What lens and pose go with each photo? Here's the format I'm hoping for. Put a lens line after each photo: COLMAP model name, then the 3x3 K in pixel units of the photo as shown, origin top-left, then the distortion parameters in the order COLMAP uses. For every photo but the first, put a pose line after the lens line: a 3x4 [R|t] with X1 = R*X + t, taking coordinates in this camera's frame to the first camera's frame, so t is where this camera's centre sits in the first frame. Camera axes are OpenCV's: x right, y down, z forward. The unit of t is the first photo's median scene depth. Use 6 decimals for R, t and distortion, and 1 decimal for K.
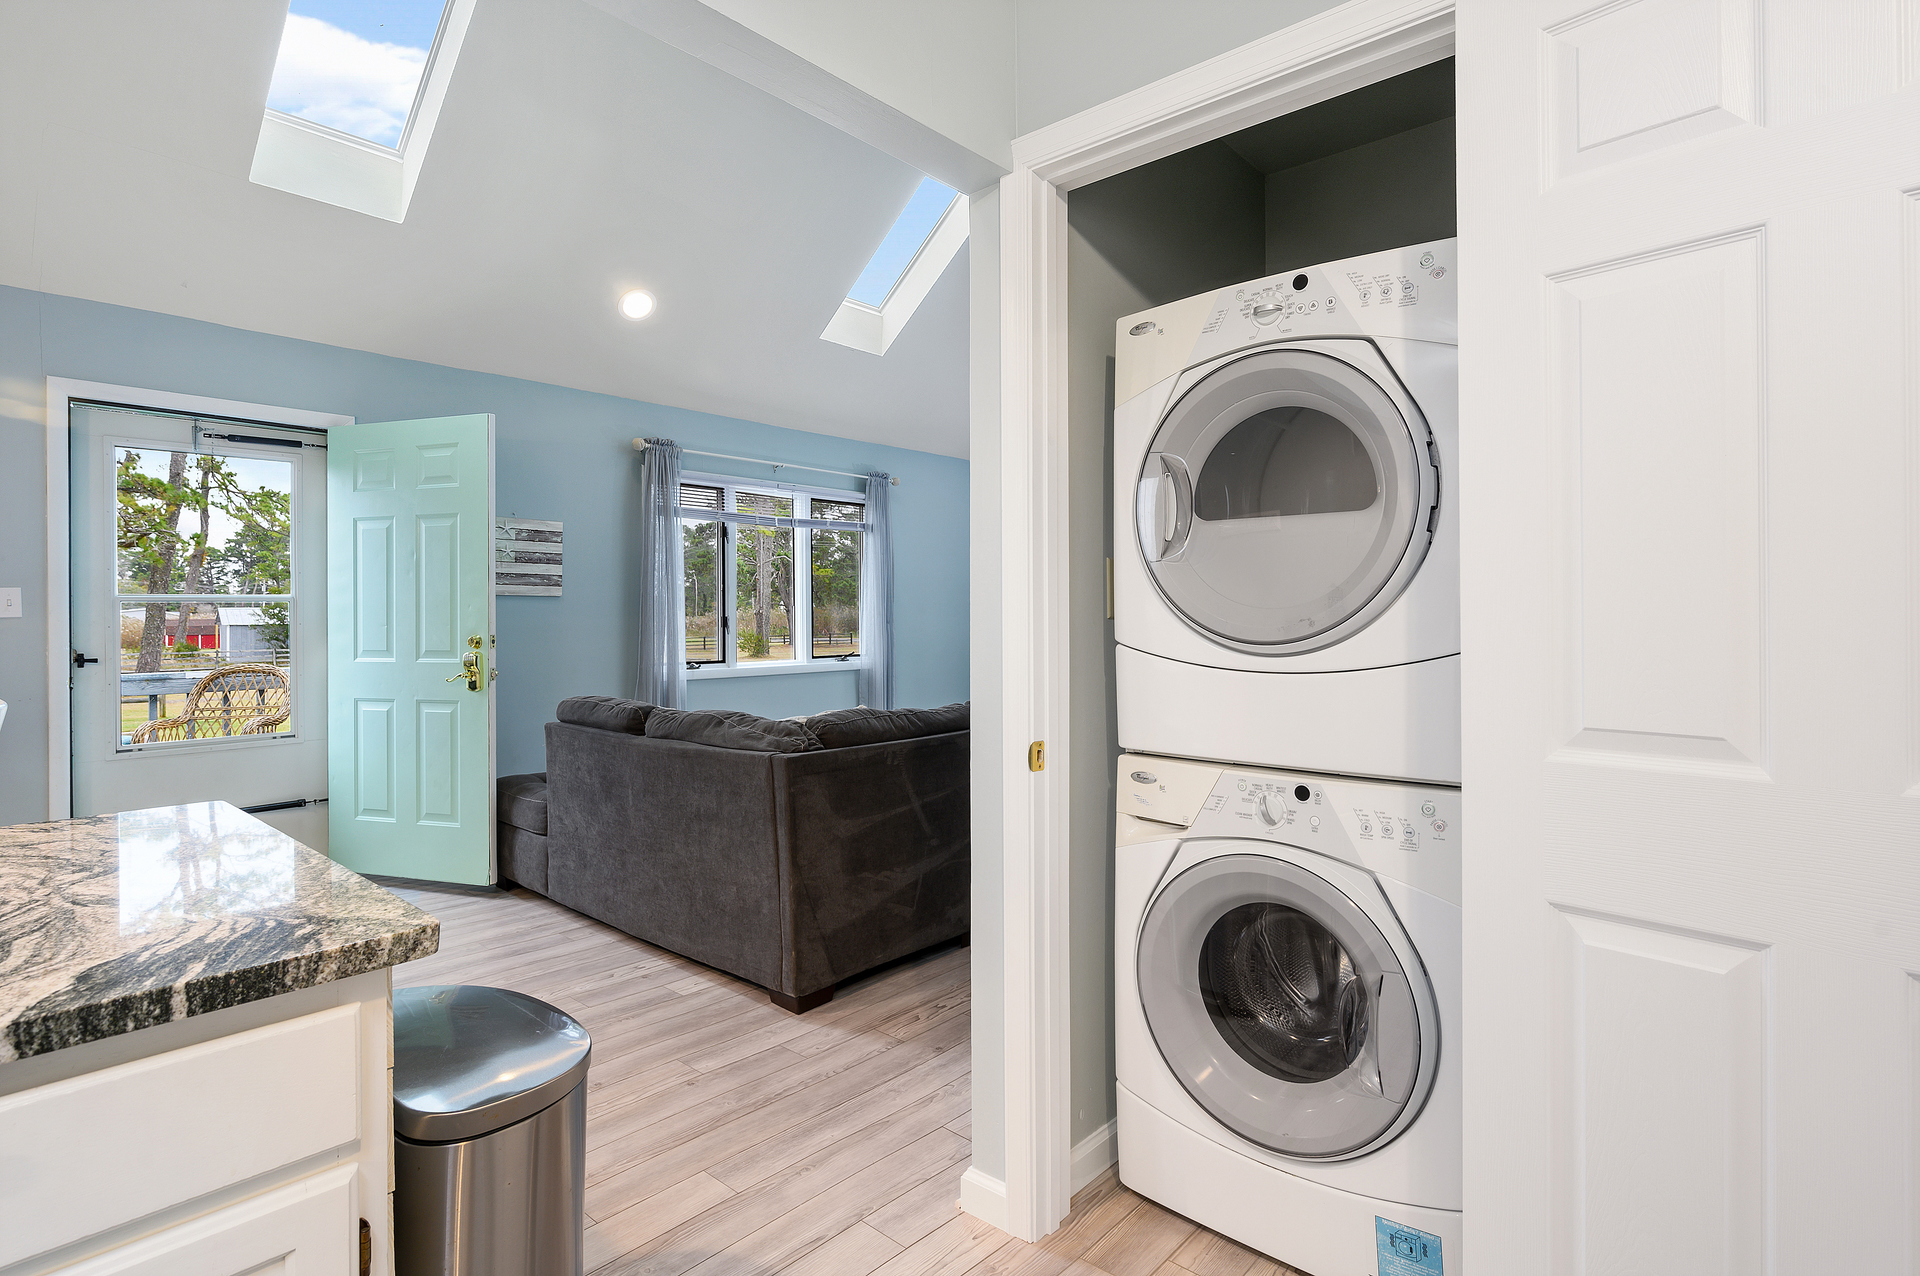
lens RADIAL K [[955.4, 0, 956.2], [0, 955.4, 609.8], [0, 0, 1]] dist [-0.008998, 0.001203]
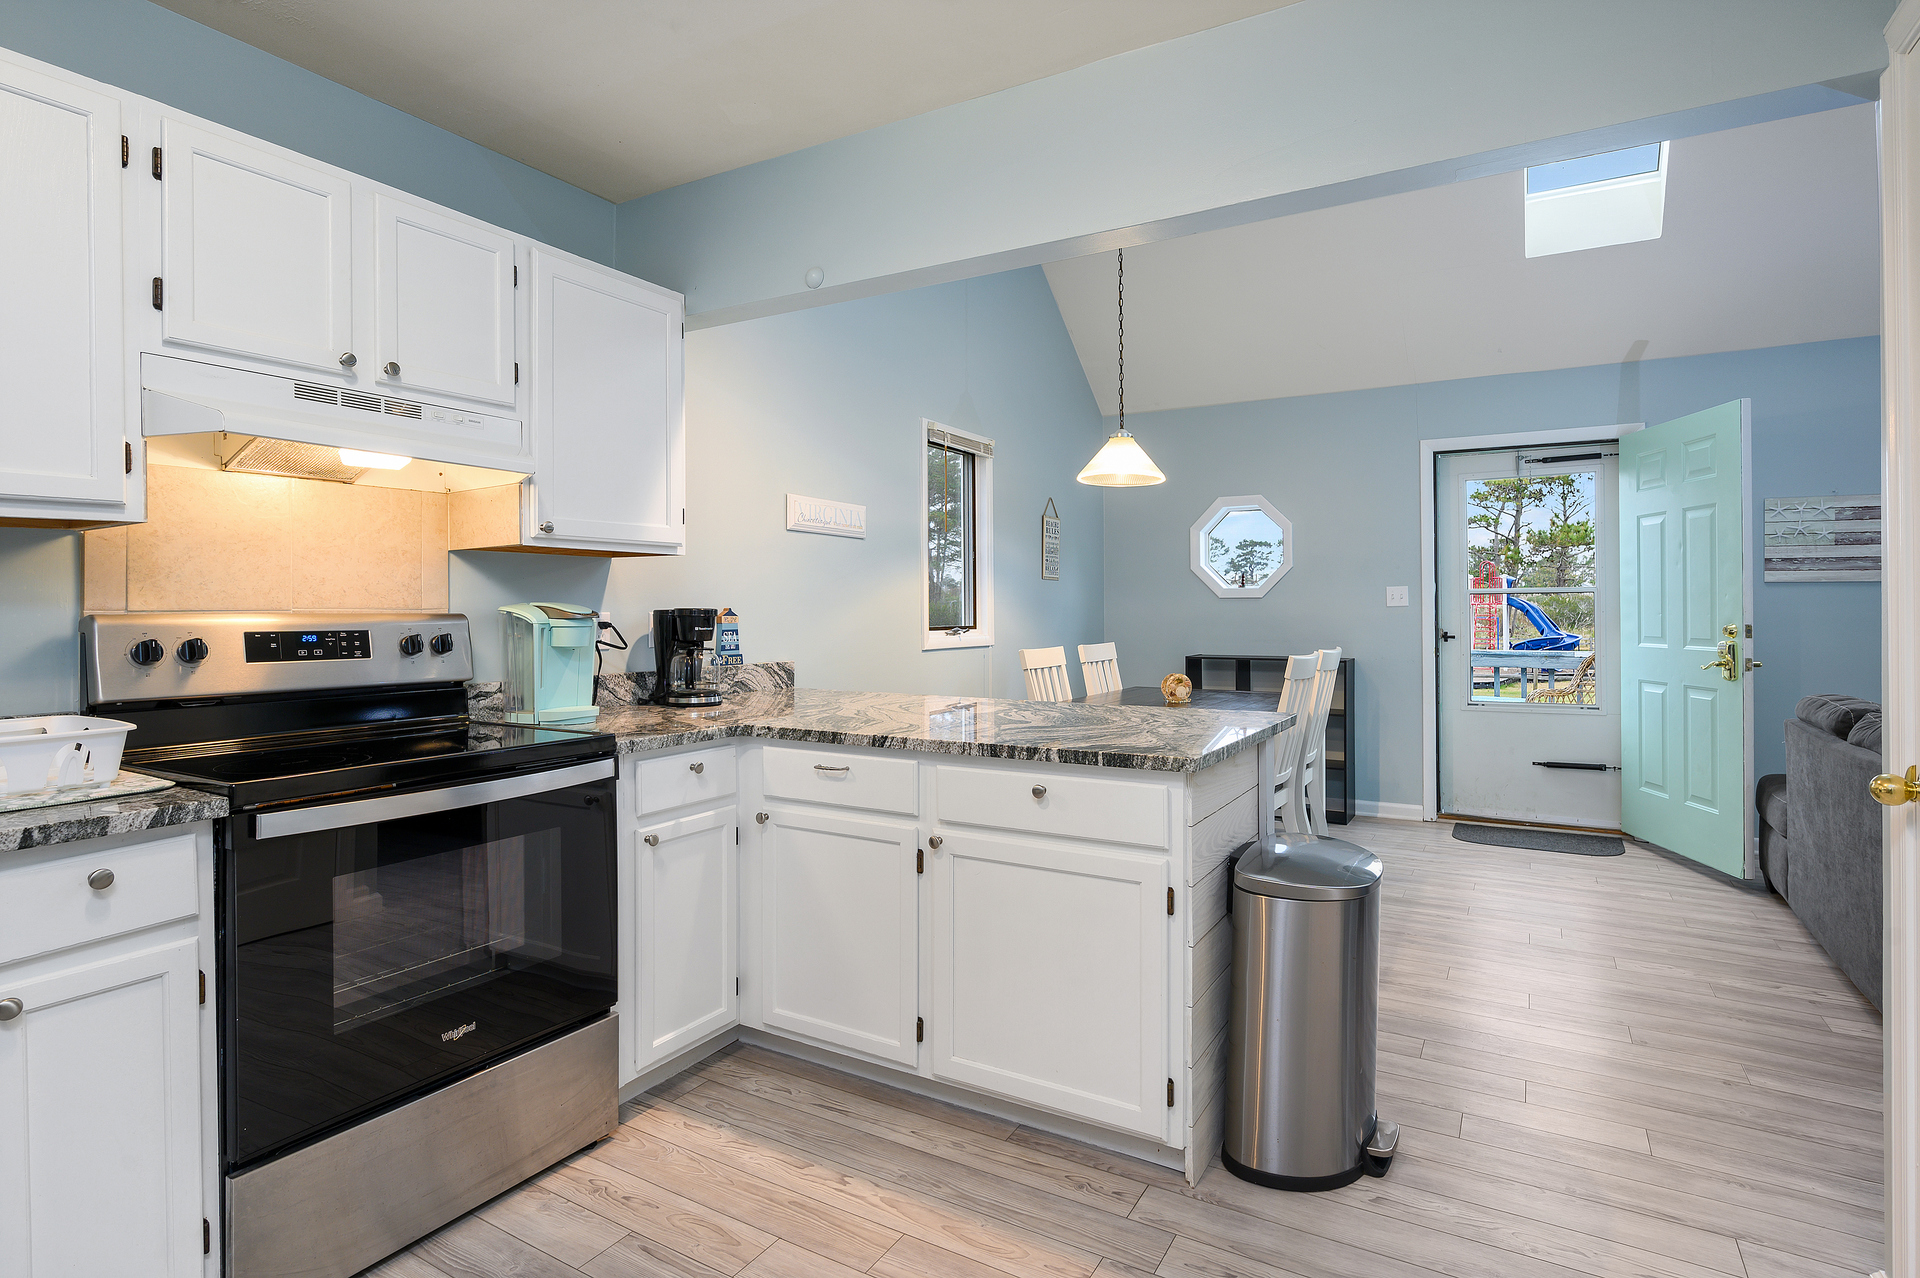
lens RADIAL K [[955.4, 0, 974.2], [0, 955.4, 603.8], [0, 0, 1]] dist [-0.008998, 0.001203]
pose [[0.198002, -0.001829, -0.980200, 0.309570], [0.008597, 0.999963, -0.000130, -0.001265], [0.980164, -0.008401, 0.198010, 0.030847]]
